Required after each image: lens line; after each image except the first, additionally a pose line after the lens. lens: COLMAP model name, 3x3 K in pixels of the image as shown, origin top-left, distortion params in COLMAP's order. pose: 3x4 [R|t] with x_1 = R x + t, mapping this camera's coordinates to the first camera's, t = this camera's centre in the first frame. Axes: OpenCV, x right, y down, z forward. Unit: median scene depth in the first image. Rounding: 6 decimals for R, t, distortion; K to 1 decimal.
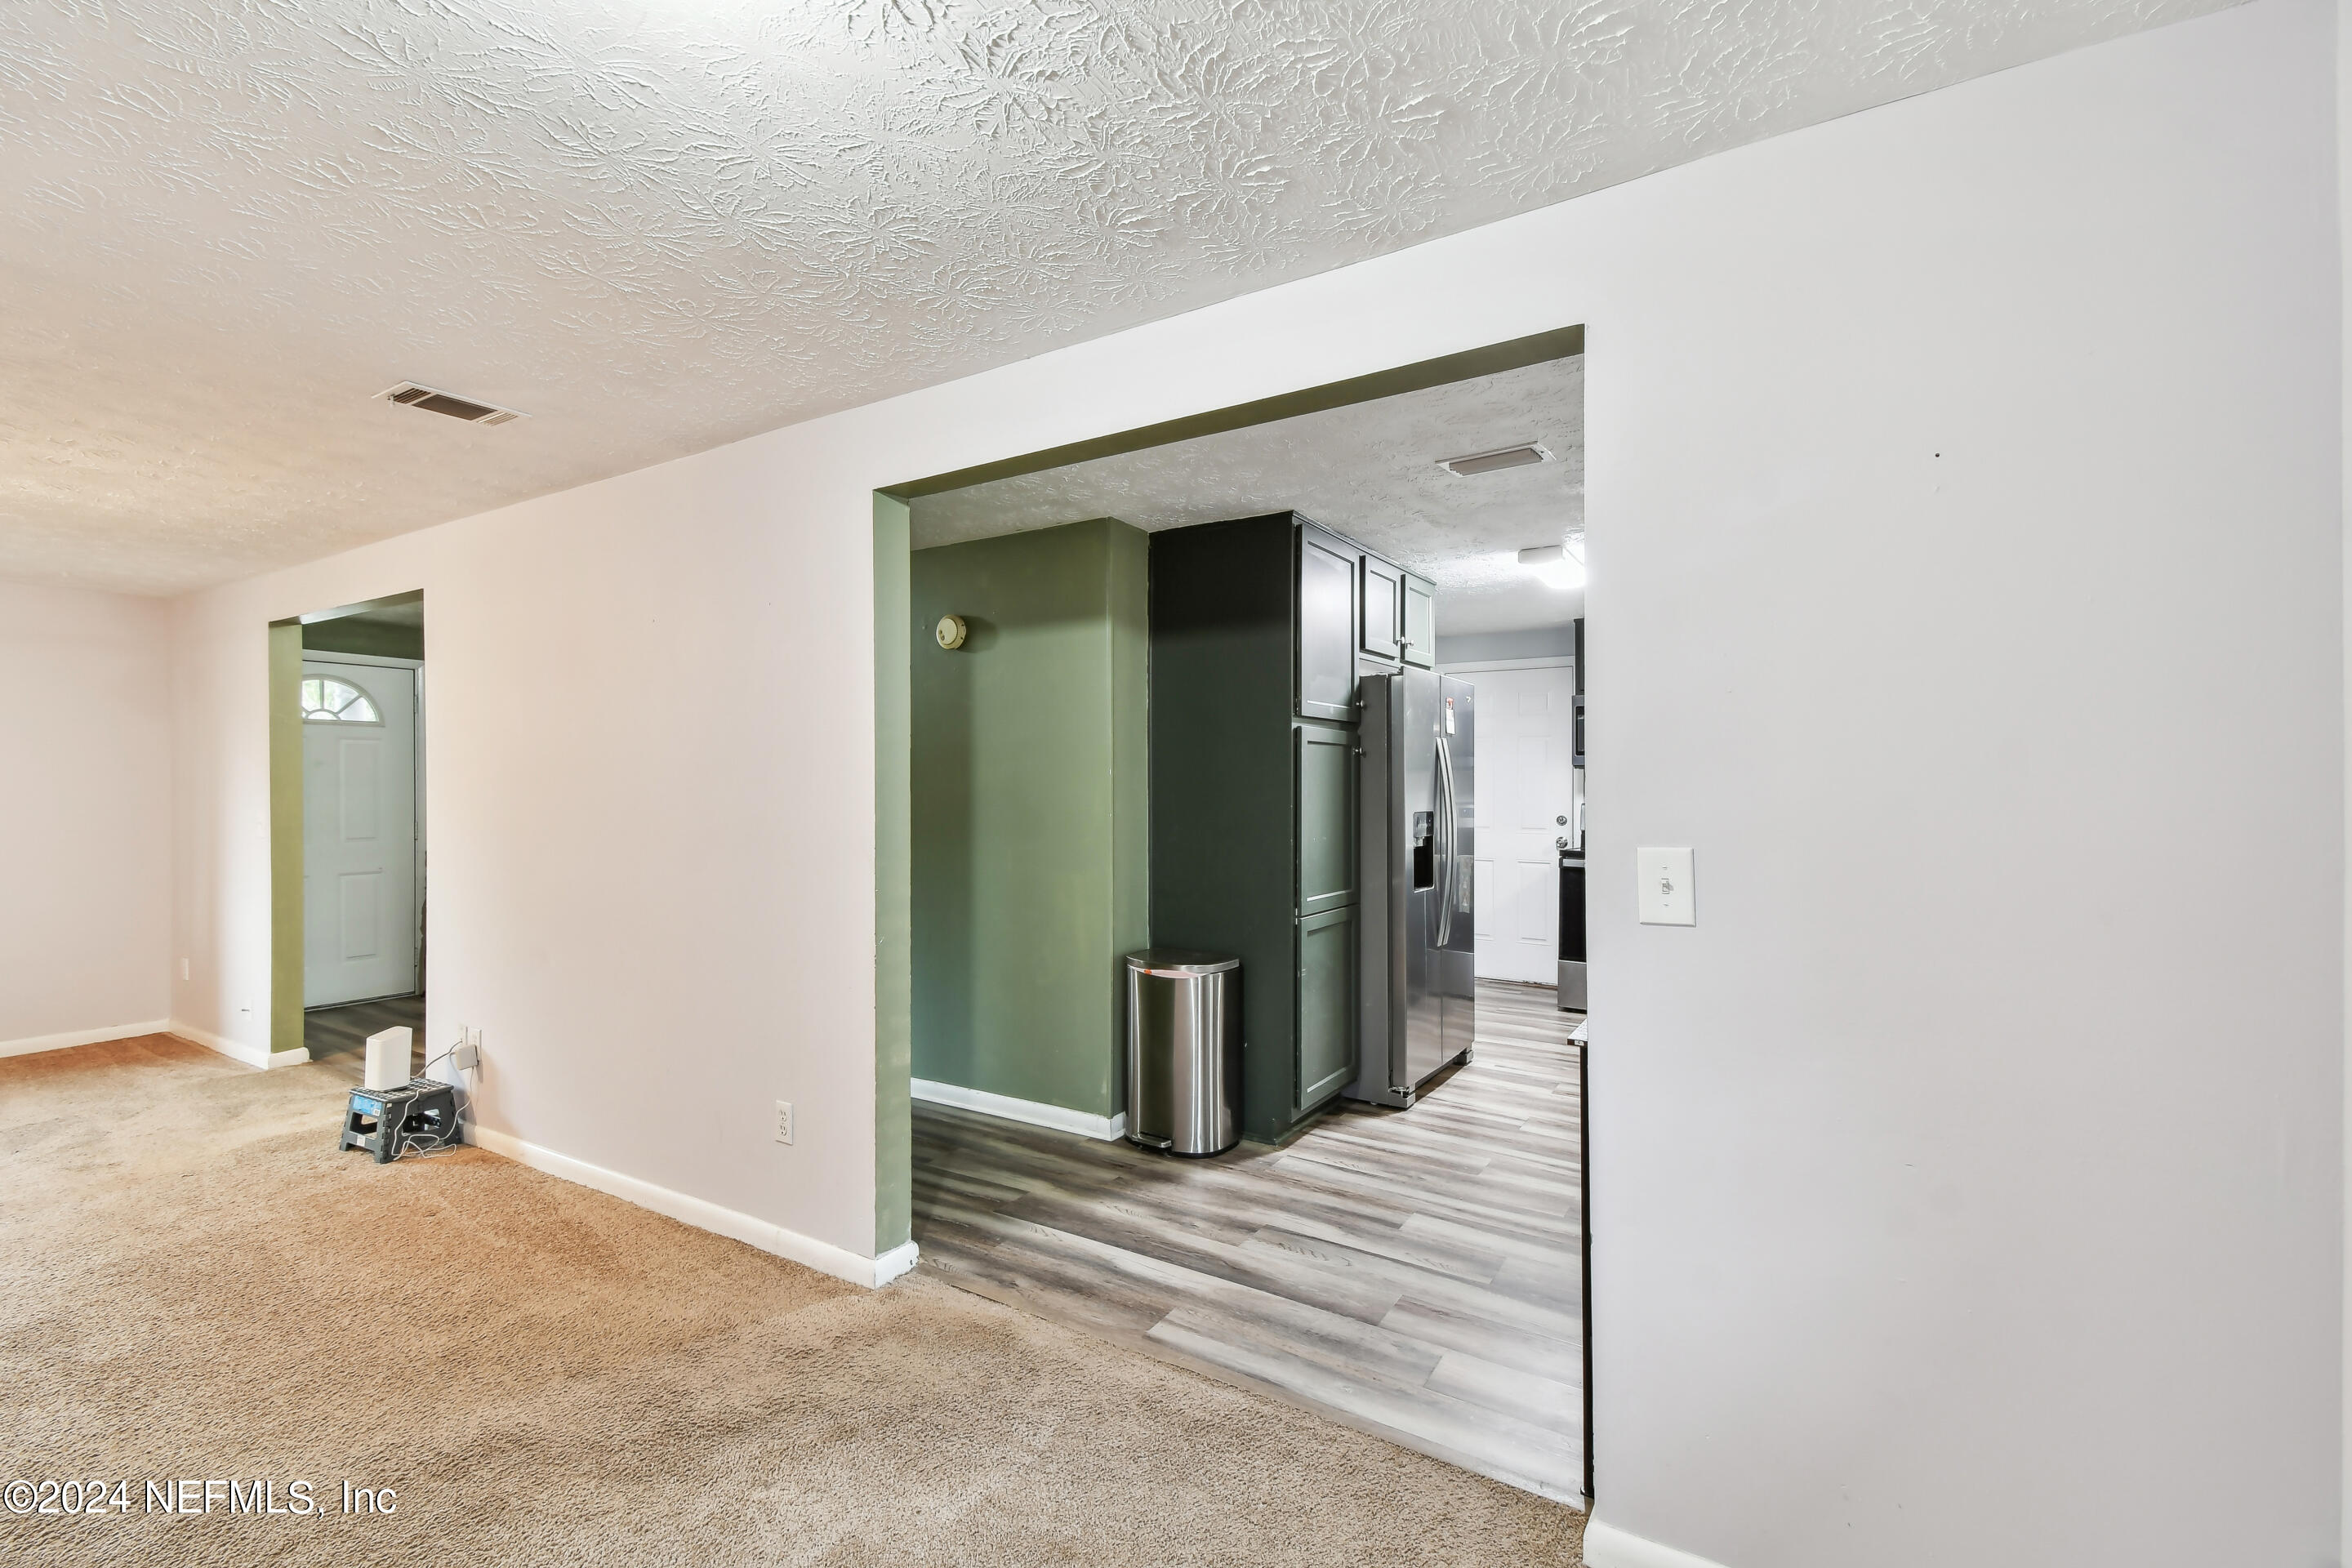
lens RADIAL K [[1028.7, 0, 1168.7], [0, 1028.7, 775.1], [0, 0, 1]] dist [0.046850, -0.023055]
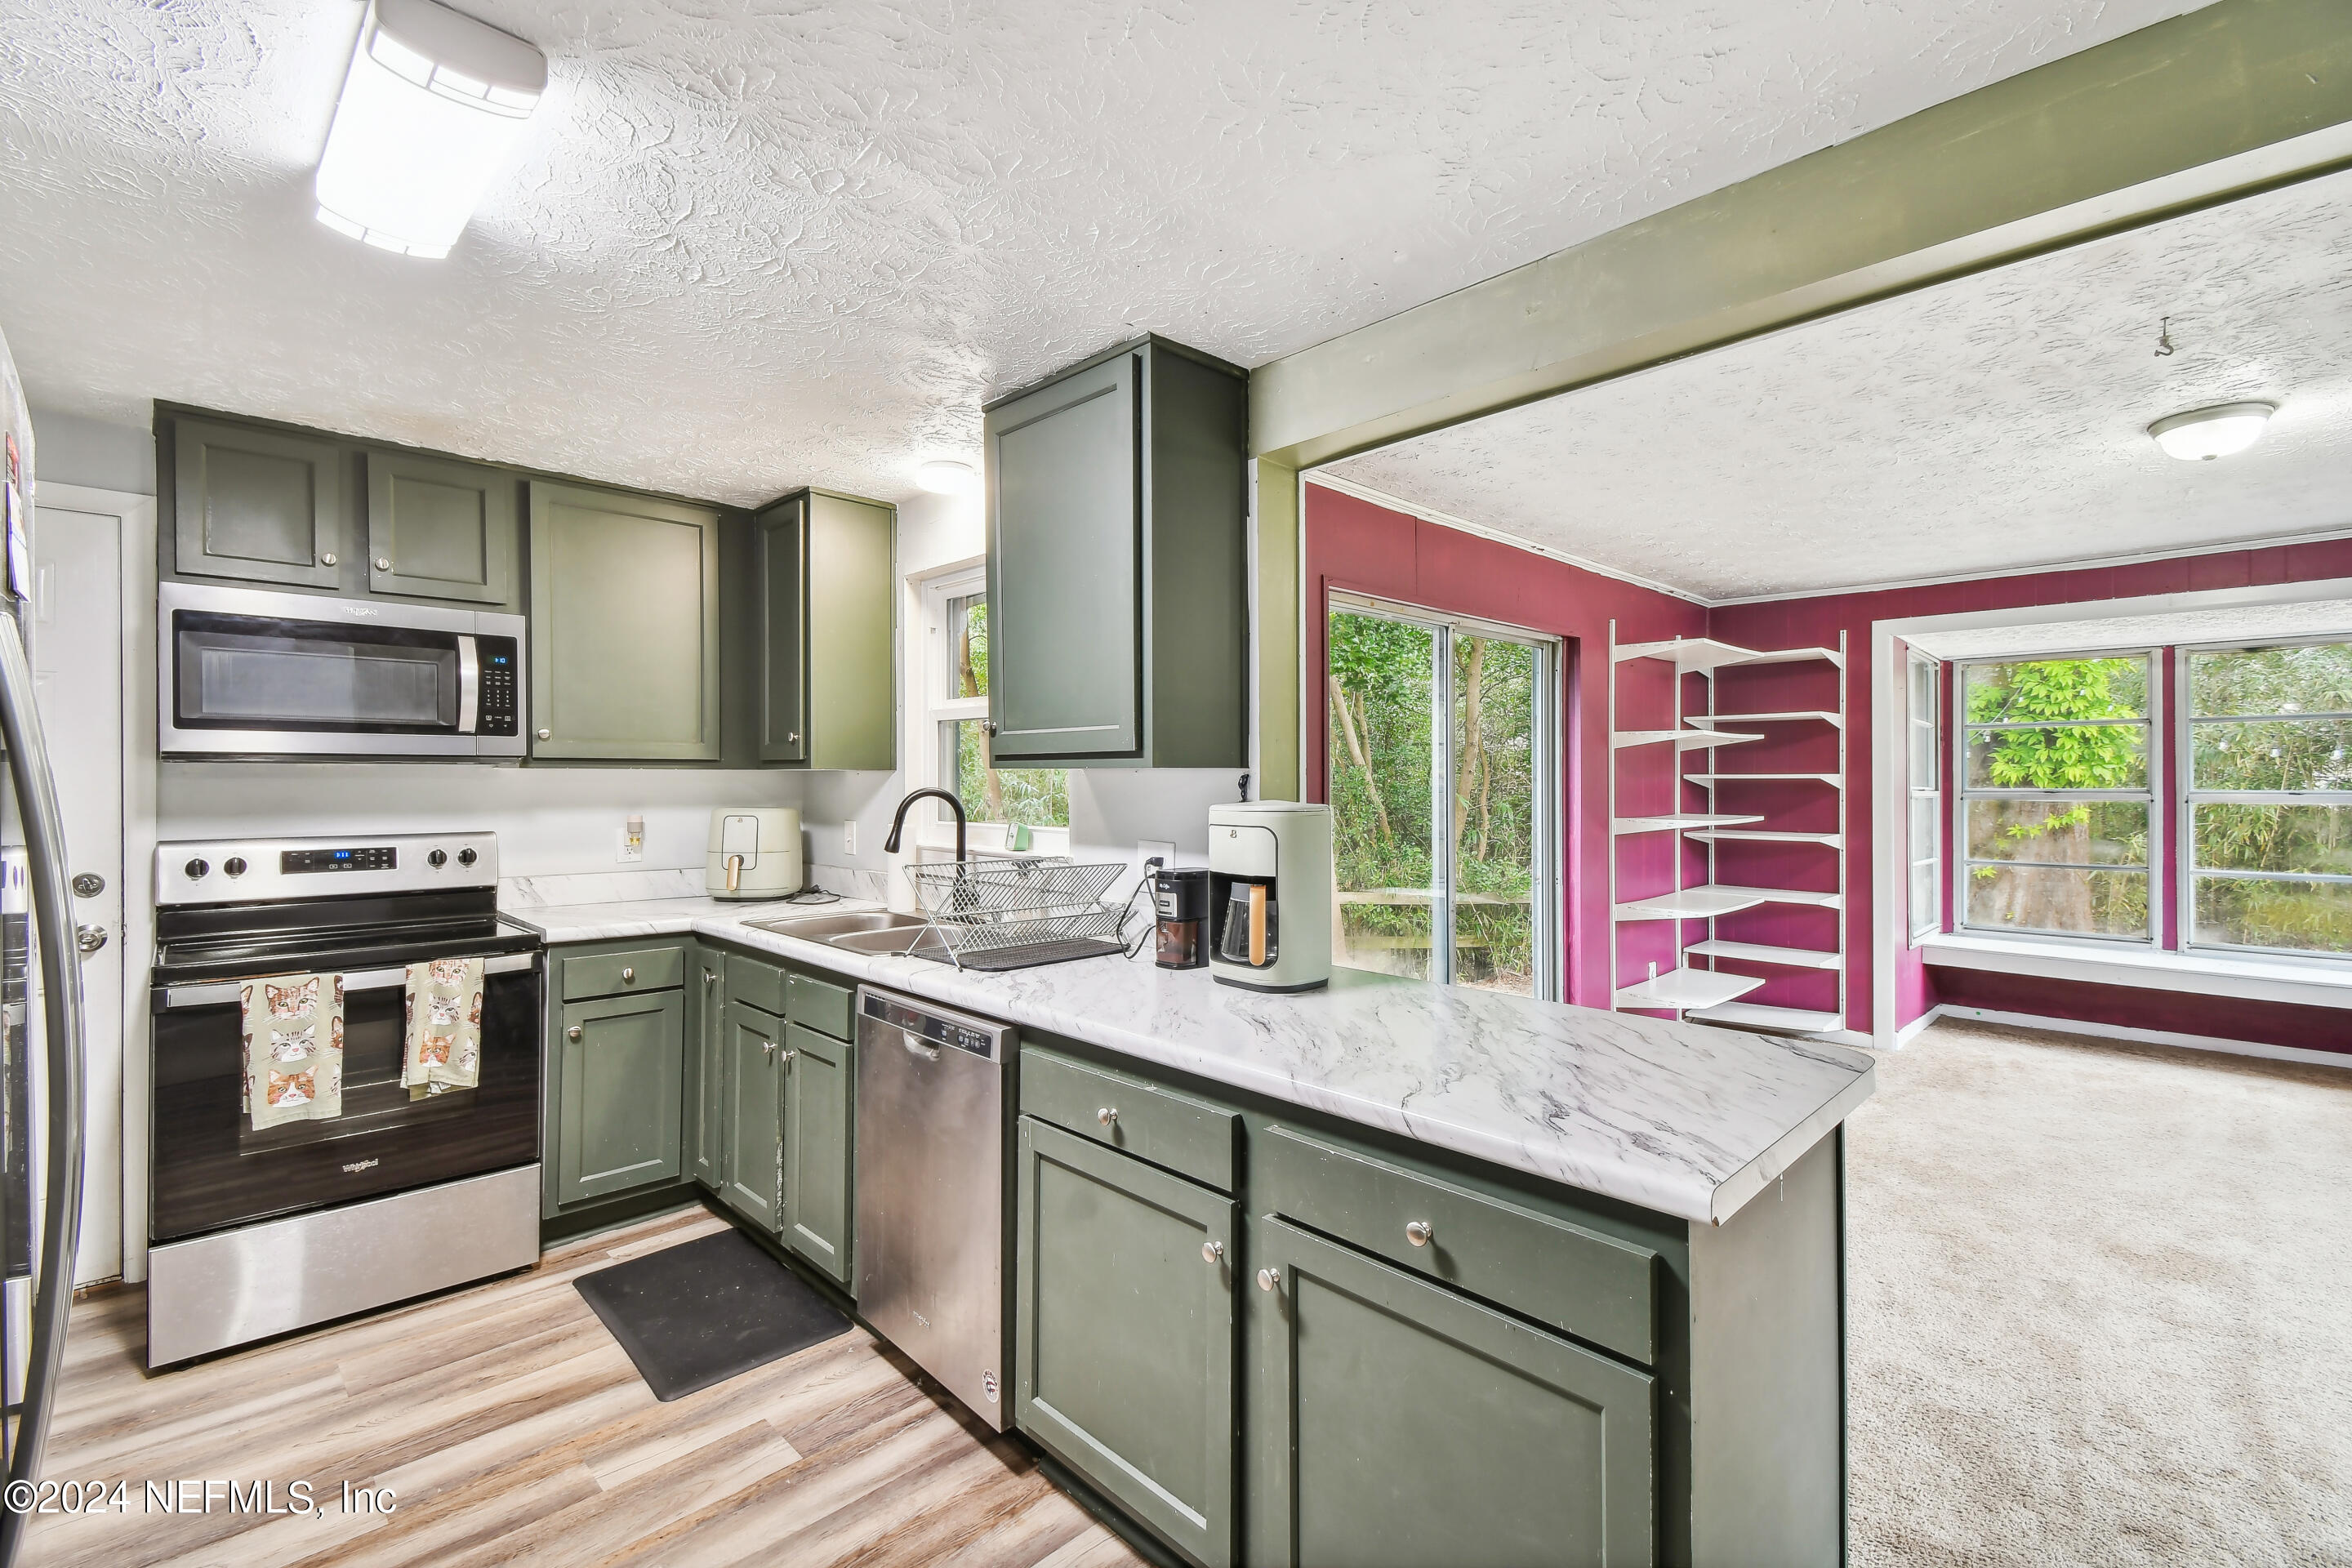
lens RADIAL K [[1018.6, 0, 1159.8], [0, 1018.6, 789.0], [0, 0, 1]] dist [0.067526, -0.034444]
pose [[0.238330, -0.007926, 0.971152, 0.131267], [-0.007383, 0.999923, 0.009973, -0.003648], [-0.971156, -0.009547, 0.238253, 0.863270]]
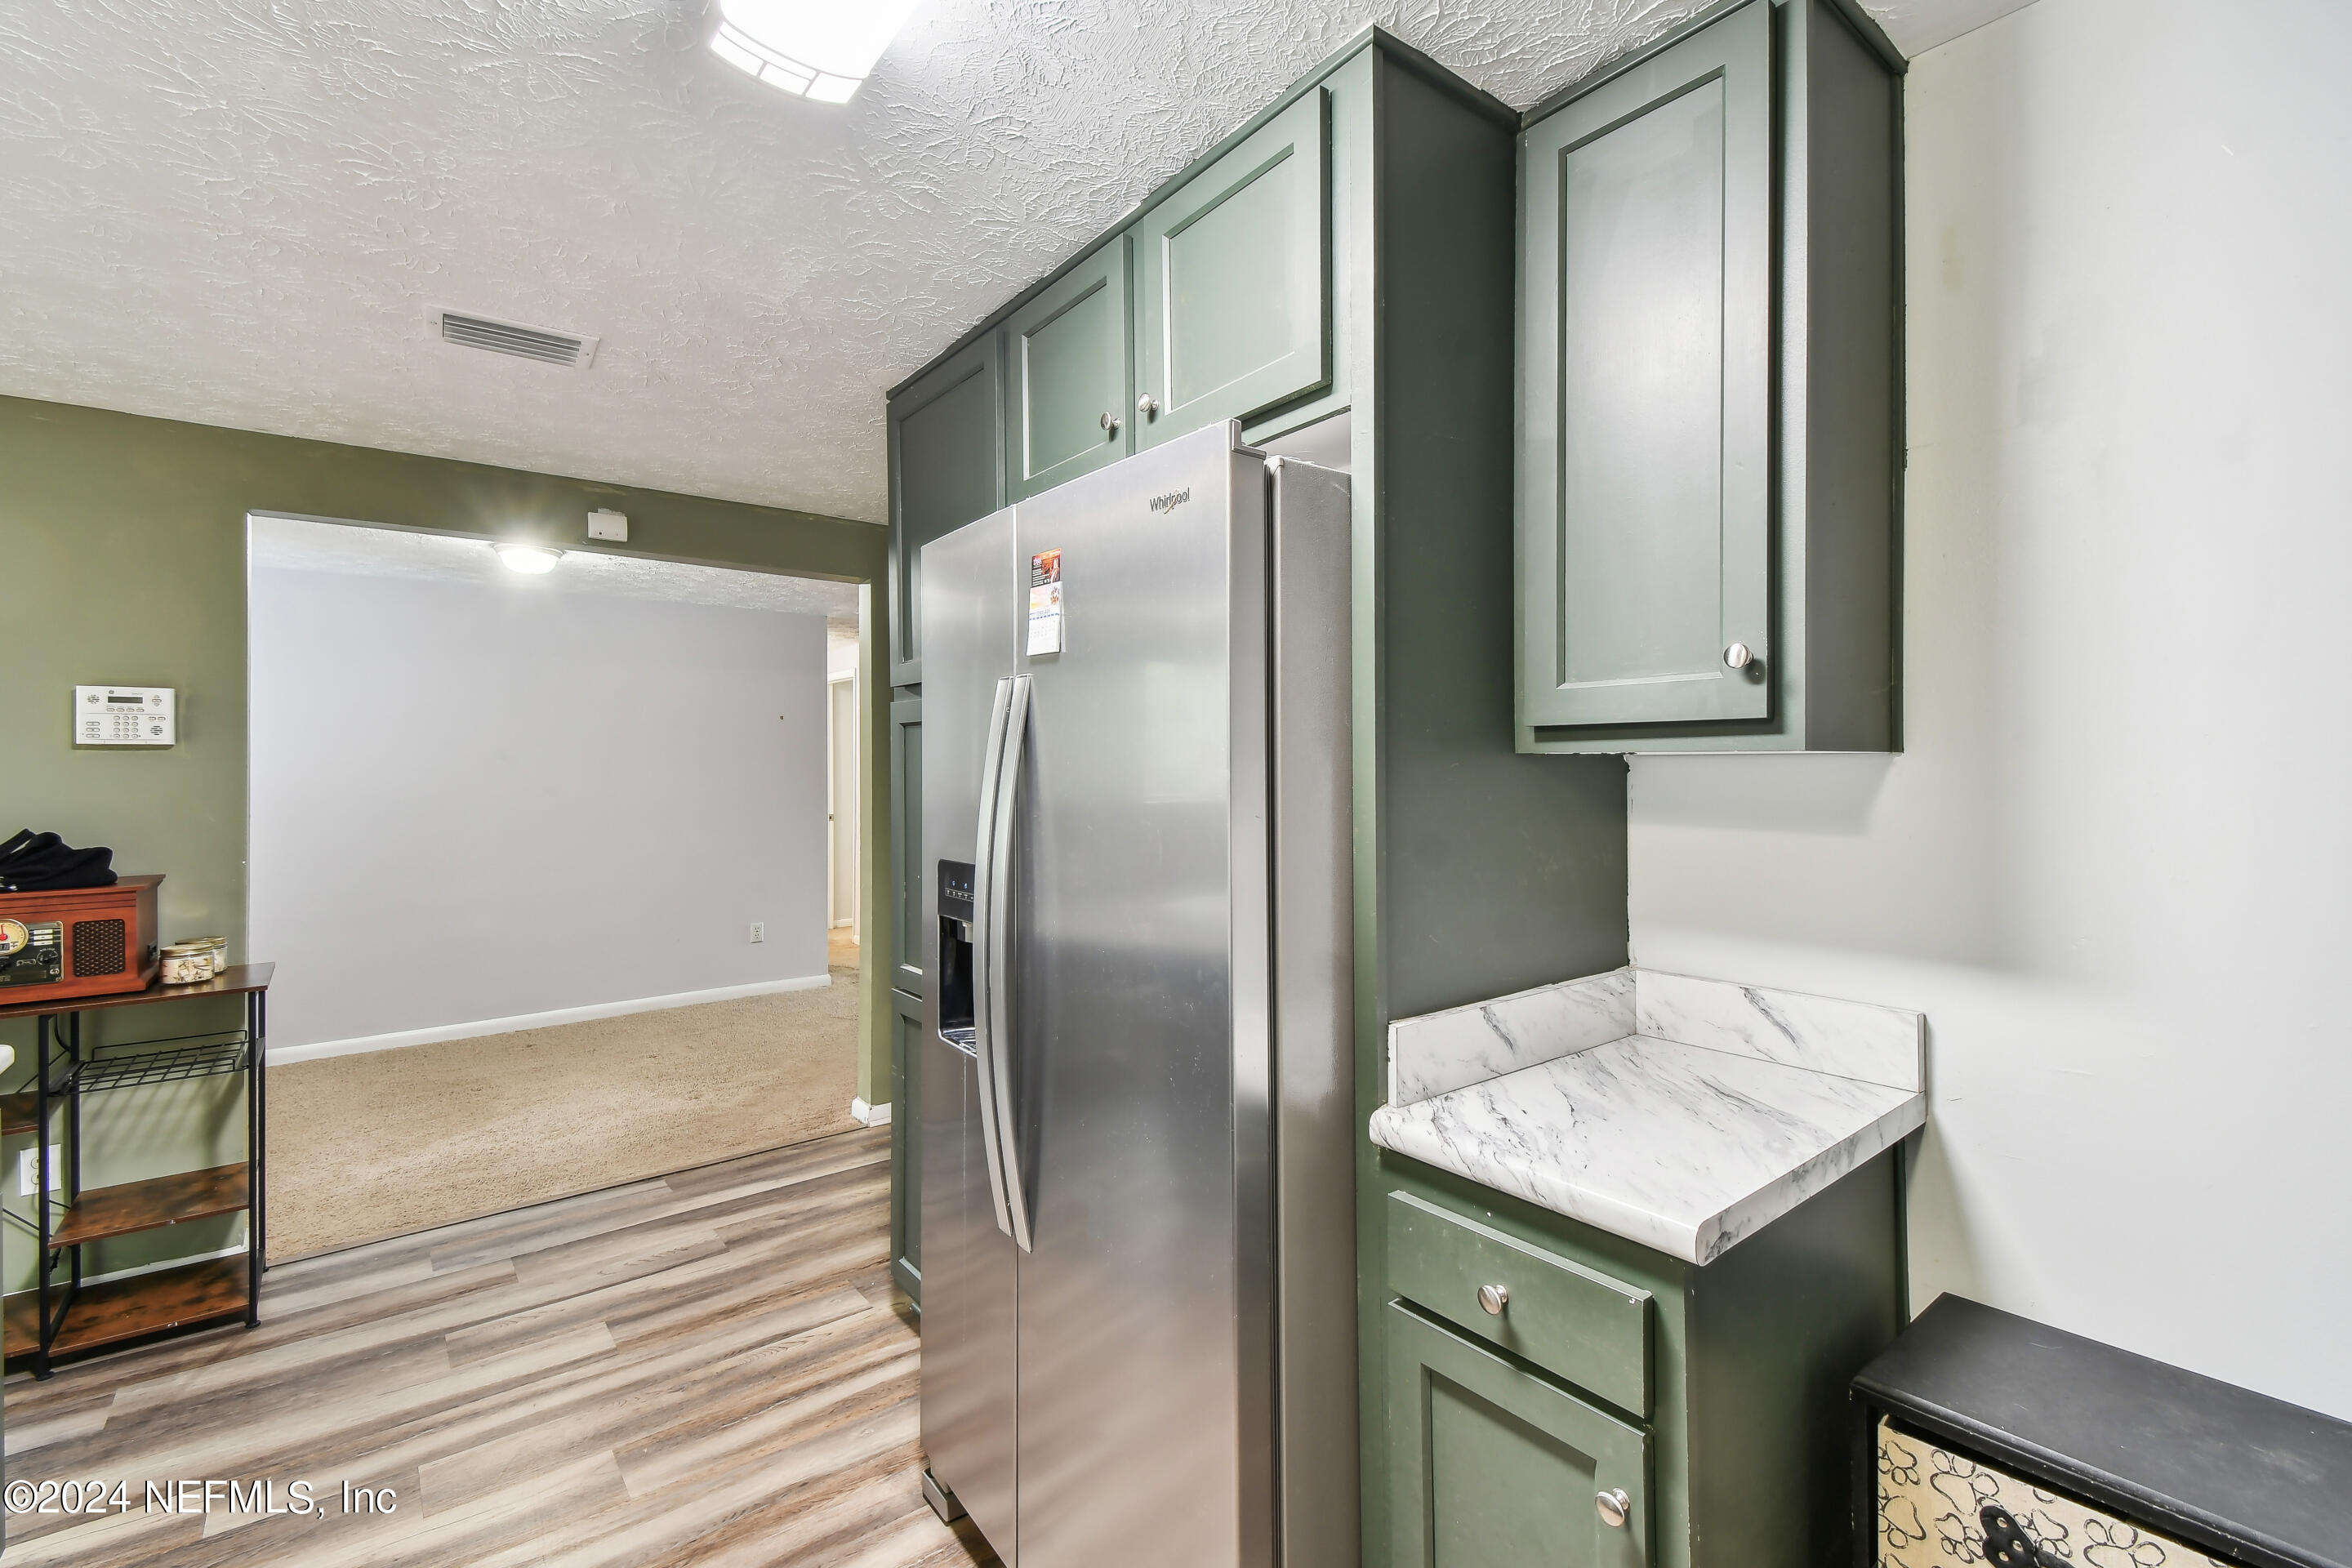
lens RADIAL K [[1030.4, 0, 1173.2], [0, 1030.4, 753.6], [0, 0, 1]] dist [0.046874, -0.021218]
pose [[-0.342014, -0.008424, -0.939657, 0.716456], [0.015384, 0.999776, -0.014562, -0.004526], [0.939569, -0.019436, -0.341808, 1.427803]]
